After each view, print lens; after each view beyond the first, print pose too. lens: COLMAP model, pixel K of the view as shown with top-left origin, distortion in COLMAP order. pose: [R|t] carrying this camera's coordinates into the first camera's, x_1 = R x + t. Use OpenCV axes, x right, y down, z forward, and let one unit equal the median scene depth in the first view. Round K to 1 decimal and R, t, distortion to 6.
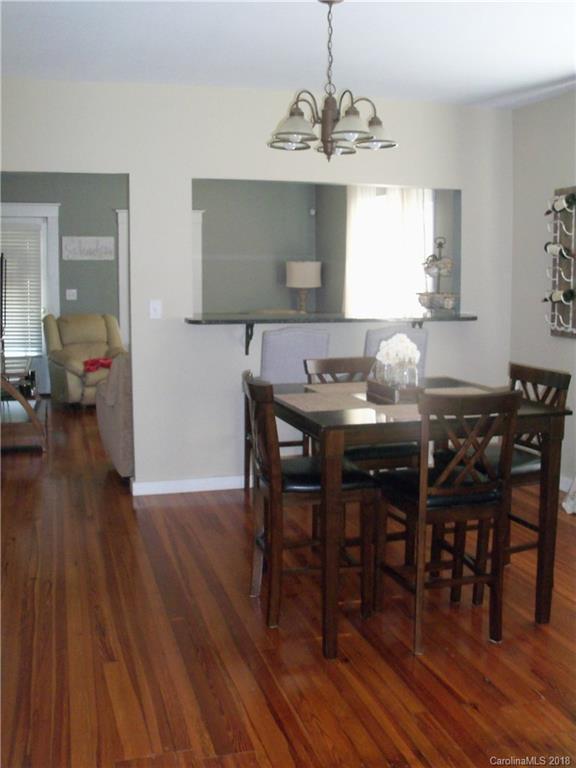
lens RADIAL K [[871.4, 0, 288.0], [0, 871.4, 384.0], [0, 0, 1]] dist [-0.266767, 0.285859]
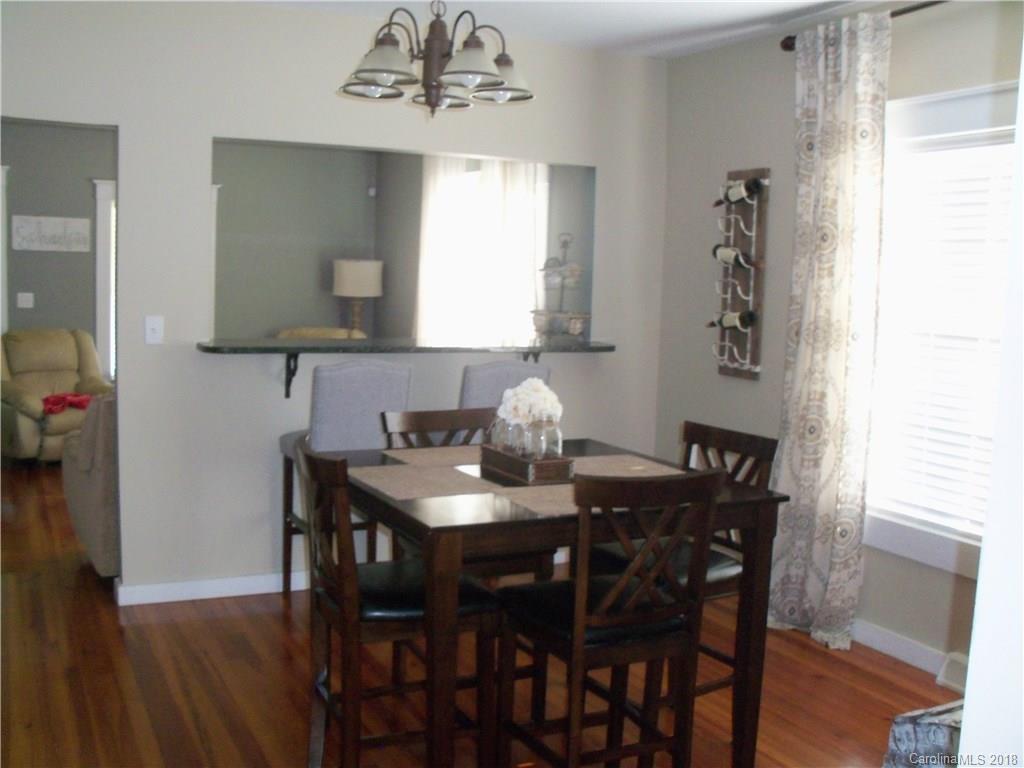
lens RADIAL K [[1092.5, 0, 512.0], [0, 1092.5, 384.0], [0, 0, 1]] dist [-0.319679, 0.479034]
pose [[0.981503, 0.009613, 0.191207, -0.038540], [-0.005303, 0.999720, -0.023040, -0.027368], [-0.191375, 0.021600, 0.981279, 0.142296]]
